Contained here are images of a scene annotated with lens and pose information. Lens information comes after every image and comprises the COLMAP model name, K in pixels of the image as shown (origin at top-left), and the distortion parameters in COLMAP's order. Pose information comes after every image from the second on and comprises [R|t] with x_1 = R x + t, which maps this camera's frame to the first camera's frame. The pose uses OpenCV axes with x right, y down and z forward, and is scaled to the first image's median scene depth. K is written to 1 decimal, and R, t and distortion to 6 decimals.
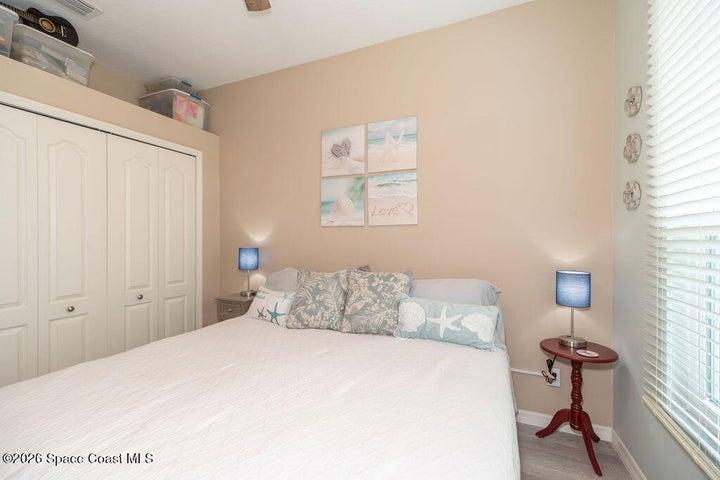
lens RADIAL K [[312.3, 0, 359.9], [0, 312.3, 238.5], [0, 0, 1]] dist [0.008034, -0.000069]
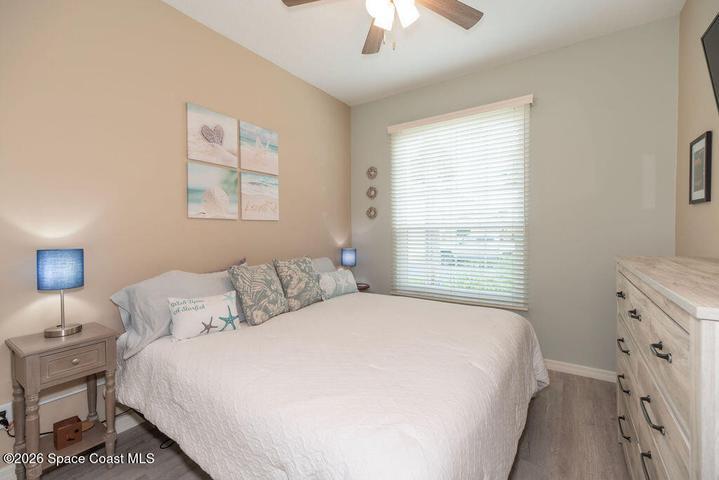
lens RADIAL K [[311.8, 0, 359.4], [0, 311.8, 238.5], [0, 0, 1]] dist [0.008034, -0.000069]
pose [[0.190608, -0.019512, 0.981472, -0.916640], [0.007892, 0.999801, 0.018344, 0.005405], [-0.981635, 0.004250, 0.190724, 0.421177]]
